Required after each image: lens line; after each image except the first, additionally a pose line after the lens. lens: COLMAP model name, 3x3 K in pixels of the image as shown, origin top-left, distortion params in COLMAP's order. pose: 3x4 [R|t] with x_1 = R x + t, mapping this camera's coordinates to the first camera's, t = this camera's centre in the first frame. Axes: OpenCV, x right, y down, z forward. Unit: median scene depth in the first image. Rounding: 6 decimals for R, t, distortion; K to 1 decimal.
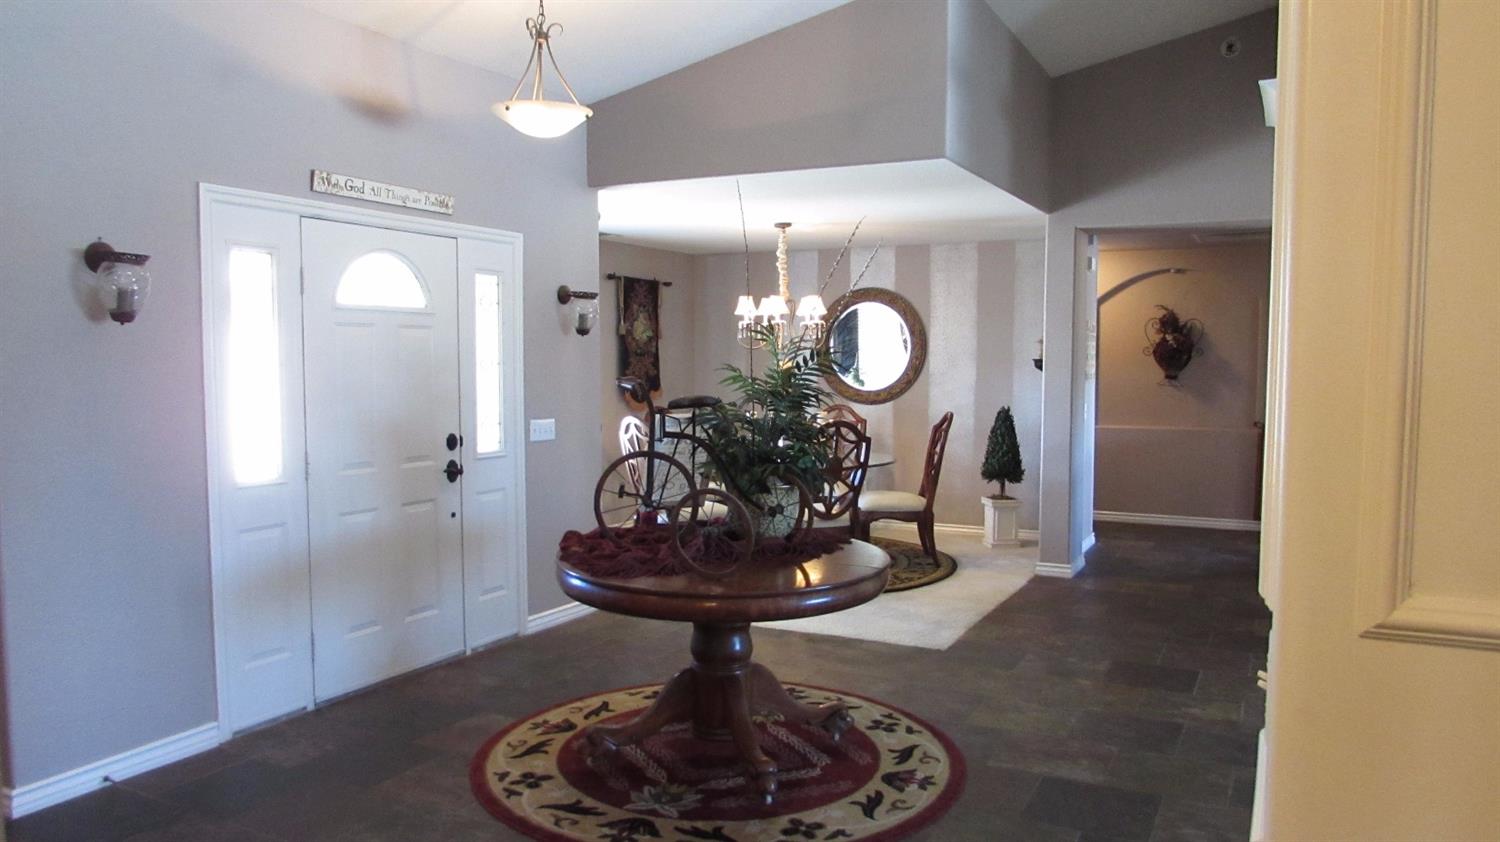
lens RADIAL K [[1058.2, 0, 754.9], [0, 1058.2, 427.5], [0, 0, 1]] dist [-0.030545, 0.006925]
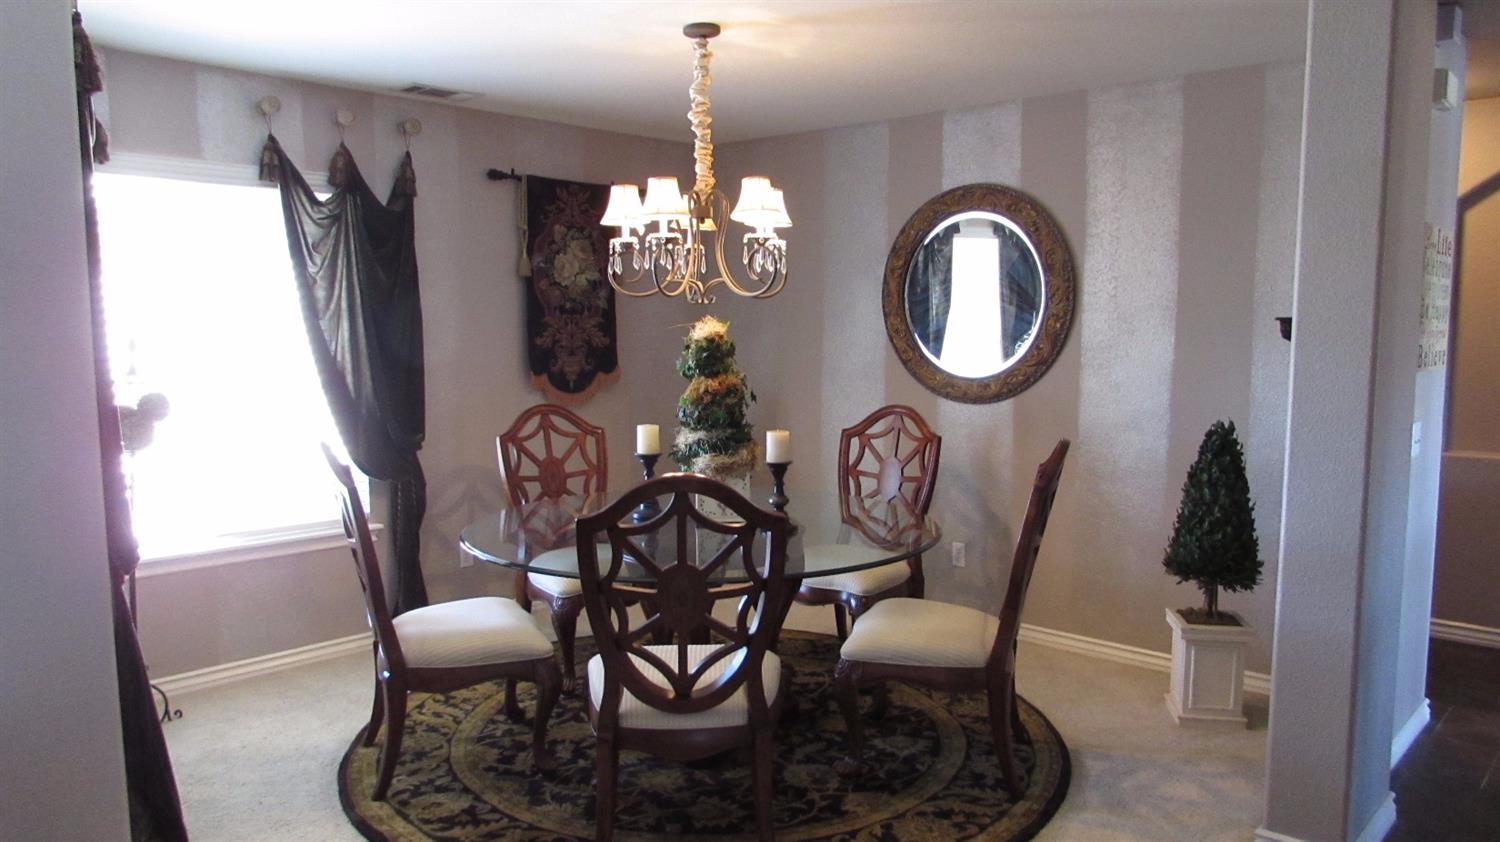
lens RADIAL K [[1058.2, 0, 754.9], [0, 1058.2, 427.5], [0, 0, 1]] dist [-0.030545, 0.006925]
pose [[0.962110, 0.027183, -0.271302, 0.158814], [-0.017628, 0.999138, 0.037596, -0.029752], [0.272090, -0.031389, 0.961760, 0.485218]]
